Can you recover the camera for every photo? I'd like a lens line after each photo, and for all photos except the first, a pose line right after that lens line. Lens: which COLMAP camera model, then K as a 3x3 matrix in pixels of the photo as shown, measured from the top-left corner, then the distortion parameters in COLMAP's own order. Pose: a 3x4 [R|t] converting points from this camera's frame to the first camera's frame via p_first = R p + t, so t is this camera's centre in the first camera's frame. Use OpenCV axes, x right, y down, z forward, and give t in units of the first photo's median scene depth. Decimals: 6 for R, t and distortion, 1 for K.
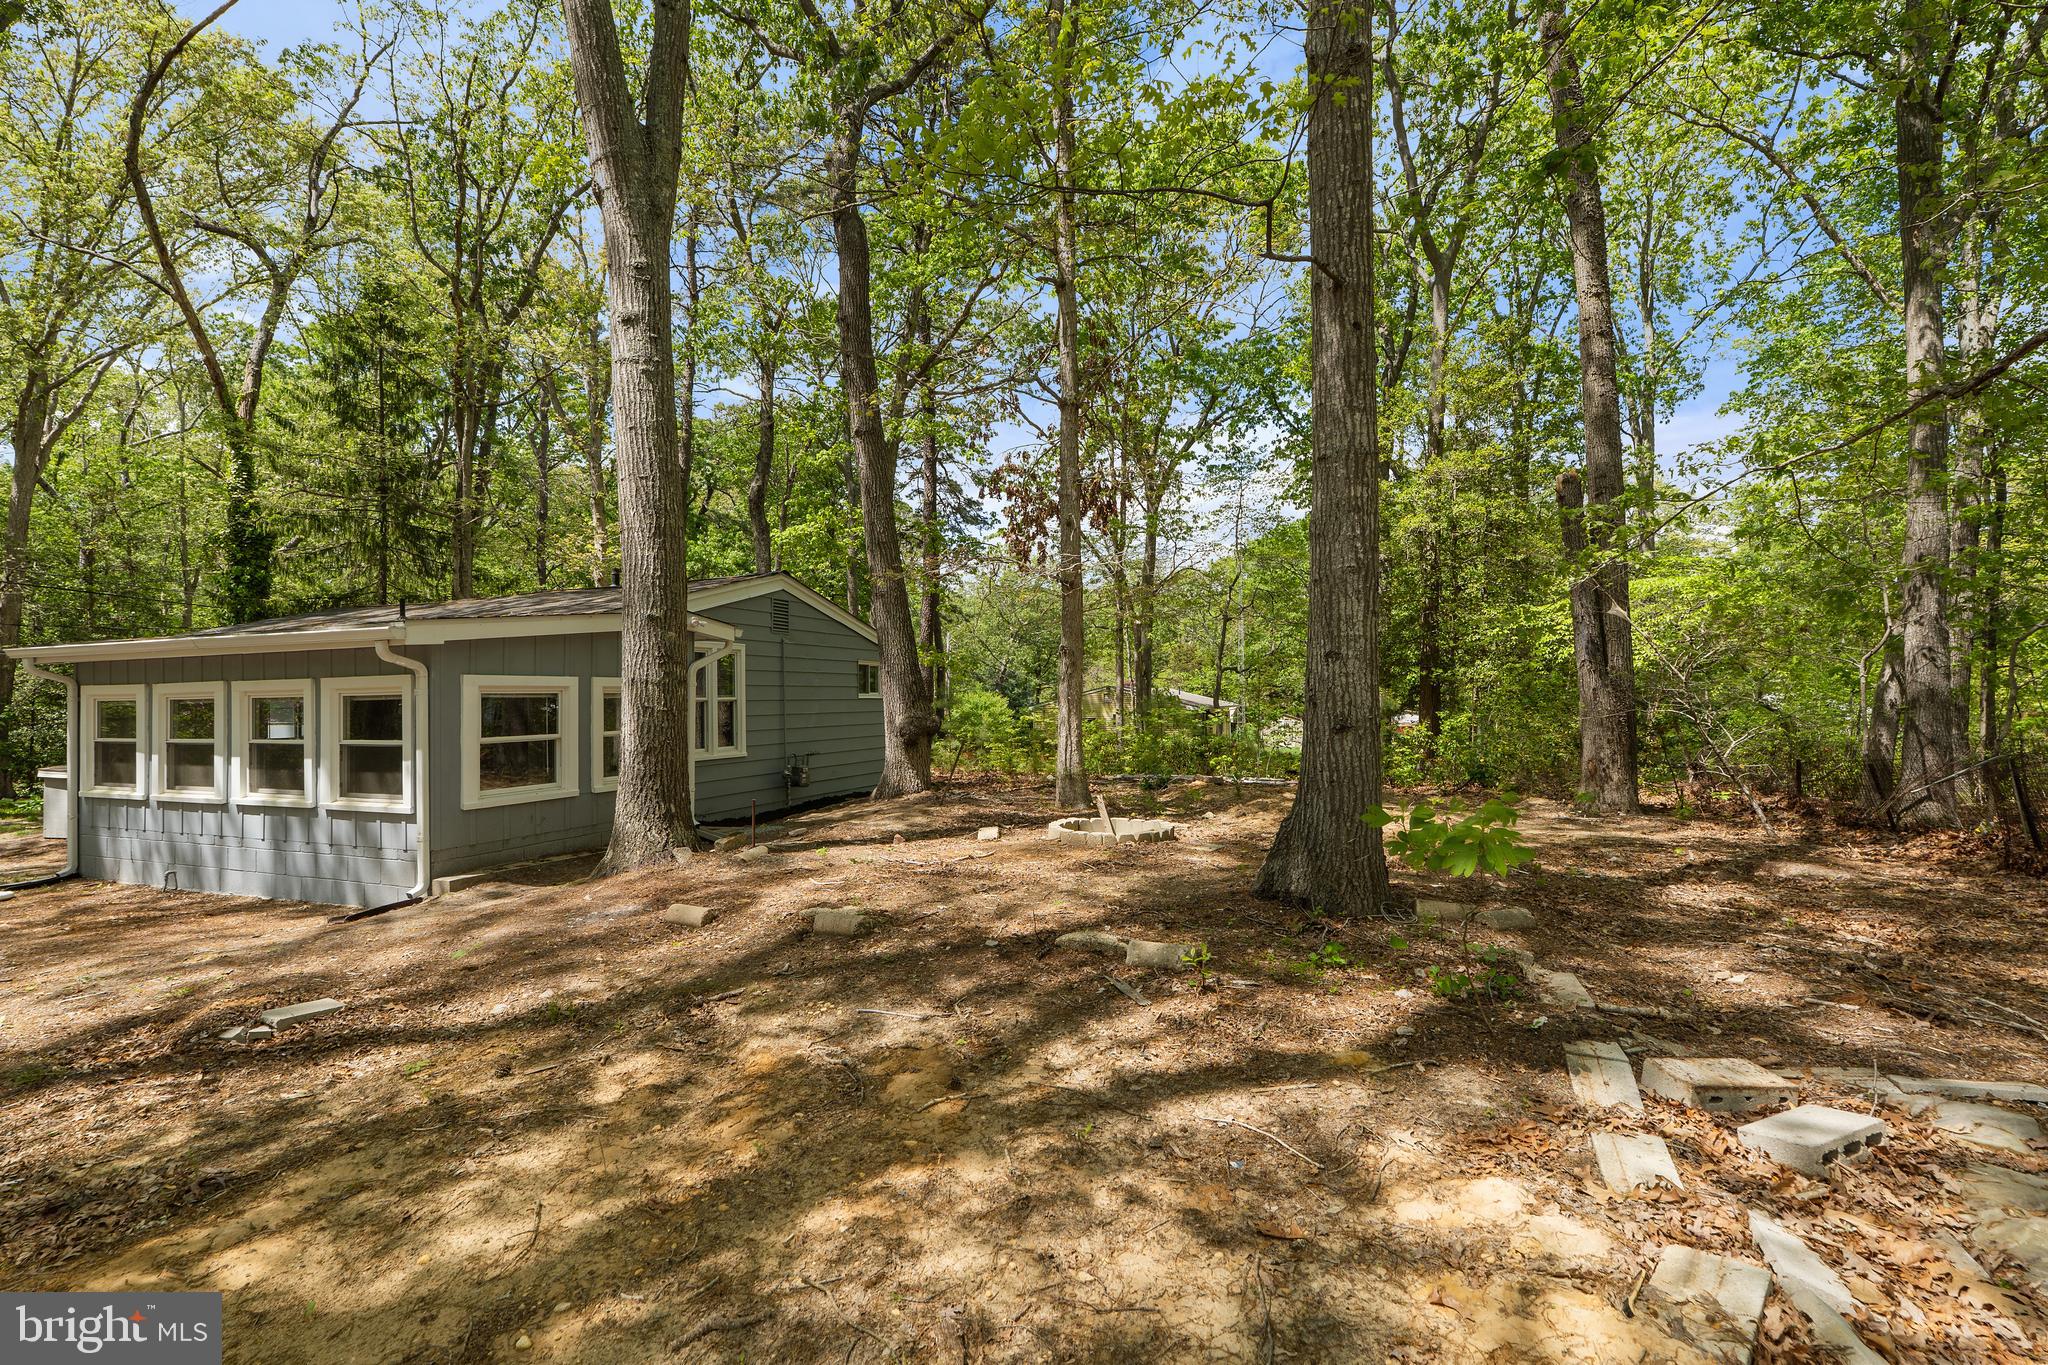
lens RADIAL K [[915.0, 0, 1022.4], [0, 915.0, 677.8], [0, 0, 1]] dist [-0.006766, 0.000284]
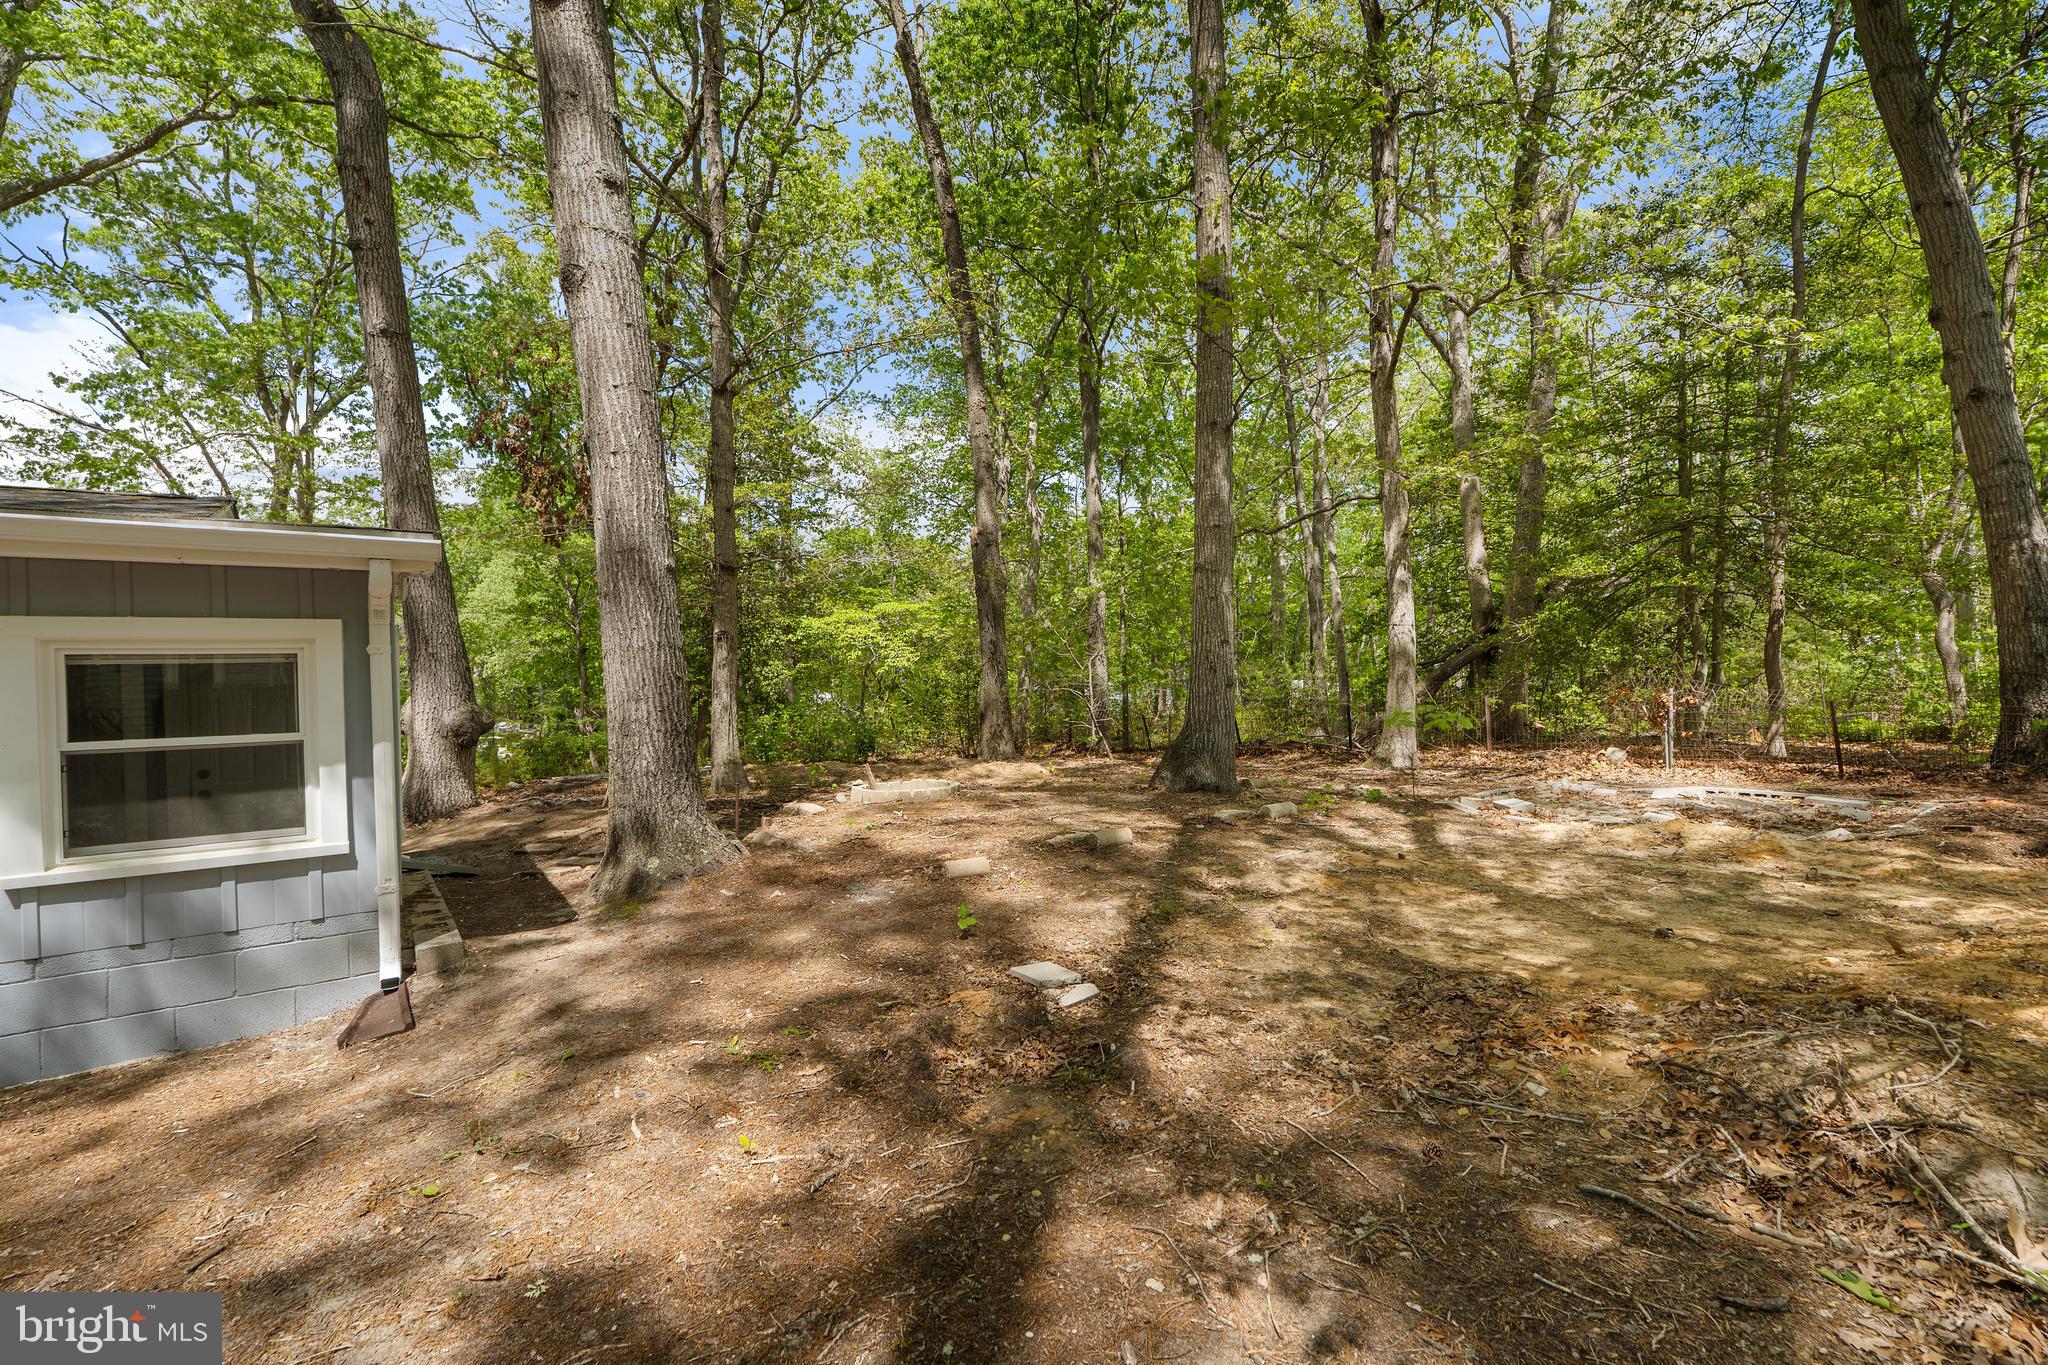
lens RADIAL K [[915.0, 0, 1022.4], [0, 915.0, 677.8], [0, 0, 1]] dist [-0.006766, 0.000284]
pose [[0.520110, 0.003781, 0.854091, -0.950686], [0.001774, 0.999983, -0.005507, 0.038126], [-0.854097, 0.004379, 0.520095, 0.312790]]
